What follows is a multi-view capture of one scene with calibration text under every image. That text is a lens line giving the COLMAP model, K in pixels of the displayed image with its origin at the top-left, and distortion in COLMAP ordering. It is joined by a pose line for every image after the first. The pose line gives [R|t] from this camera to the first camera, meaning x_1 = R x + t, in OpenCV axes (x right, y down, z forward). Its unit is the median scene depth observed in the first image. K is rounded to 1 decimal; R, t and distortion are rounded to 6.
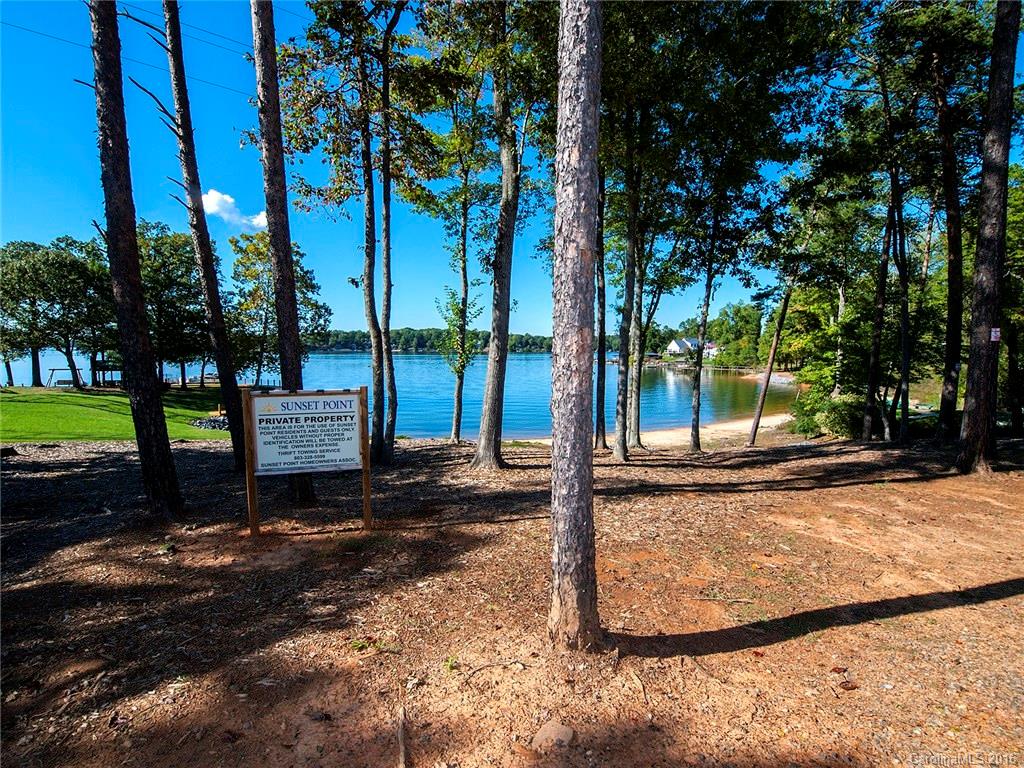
lens RADIAL K [[471.6, 0, 520.1], [0, 471.6, 383.7], [0, 0, 1]] dist [-0.003300, -0.001447]
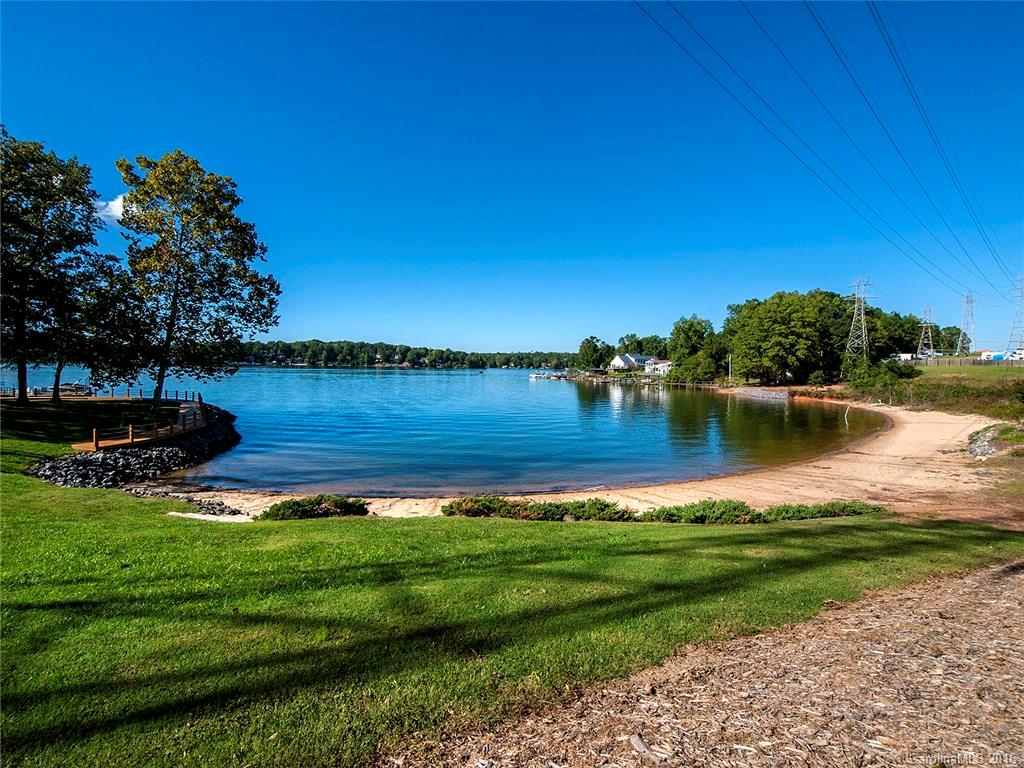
lens RADIAL K [[471.6, 0, 511.1], [0, 471.6, 384.6], [0, 0, 1]] dist [-0.003300, -0.001447]
pose [[0.984013, 0.006291, 0.177987, -0.143298], [0.000167, 0.999343, -0.036243, 0.006809], [-0.178098, 0.035694, 0.983365, 0.207821]]
